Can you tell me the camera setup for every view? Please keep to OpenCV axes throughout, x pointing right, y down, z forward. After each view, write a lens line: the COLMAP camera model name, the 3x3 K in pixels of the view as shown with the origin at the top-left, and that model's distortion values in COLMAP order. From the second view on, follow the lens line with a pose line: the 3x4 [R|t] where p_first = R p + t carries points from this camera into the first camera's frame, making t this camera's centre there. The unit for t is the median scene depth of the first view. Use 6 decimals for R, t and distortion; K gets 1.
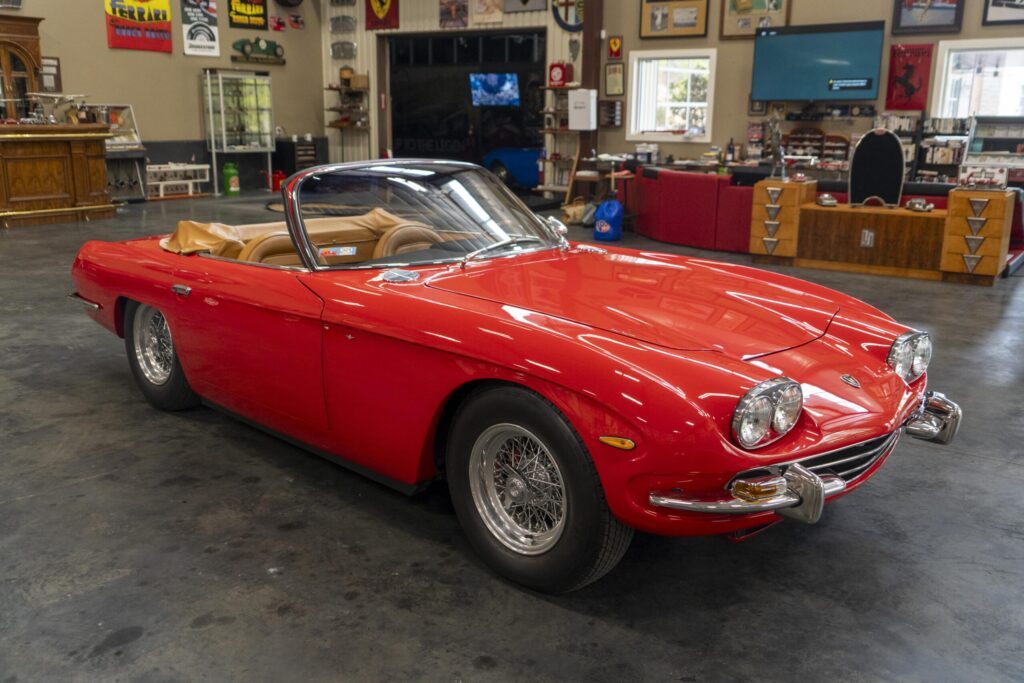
lens RADIAL K [[955.9, 0, 499.3], [0, 955.9, 341.9], [0, 0, 1]] dist [0.023640, 0.000000]
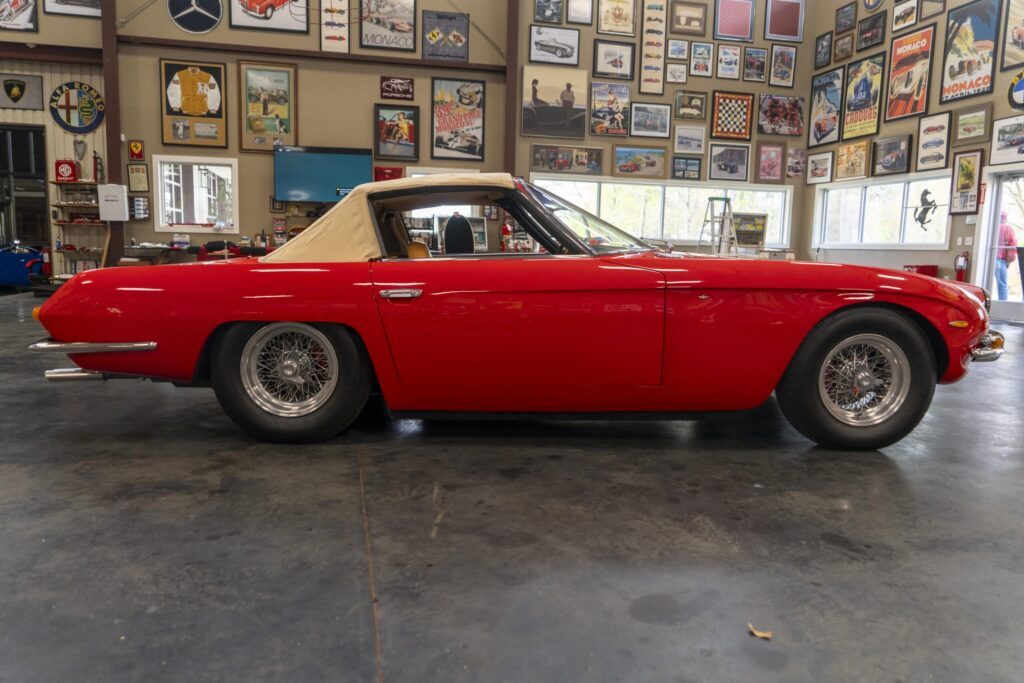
lens RADIAL K [[737.9, 0, 508.2], [0, 737.9, 341.5], [0, 0, 1]] dist [-0.005747, 0.005734]
pose [[0.671576, -0.084230, 0.736132, -0.374982], [0.157951, 0.986955, -0.031169, 0.015616], [-0.723904, 0.137205, 0.676120, 0.204221]]
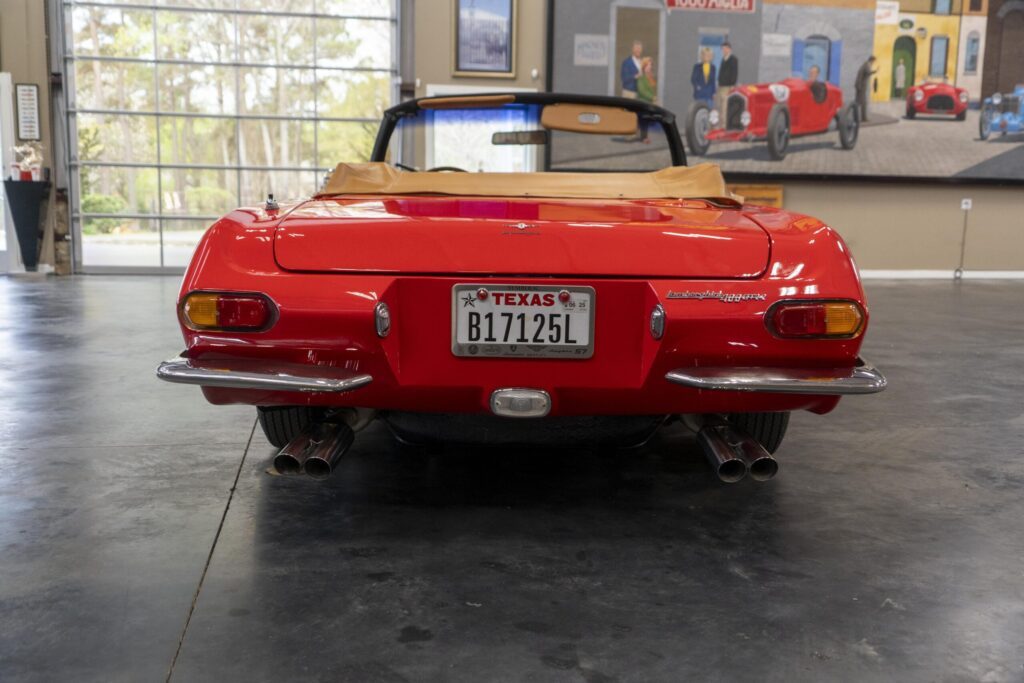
lens RADIAL K [[1036.4, 0, 510.6], [0, 1036.4, 344.4], [0, 0, 1]] dist [0.038055, 0.000000]
pose [[-0.705928, -0.102116, 0.700884, -0.381700], [0.153618, 0.943923, 0.292250, -0.122266], [-0.691424, 0.313976, -0.650655, 0.822922]]
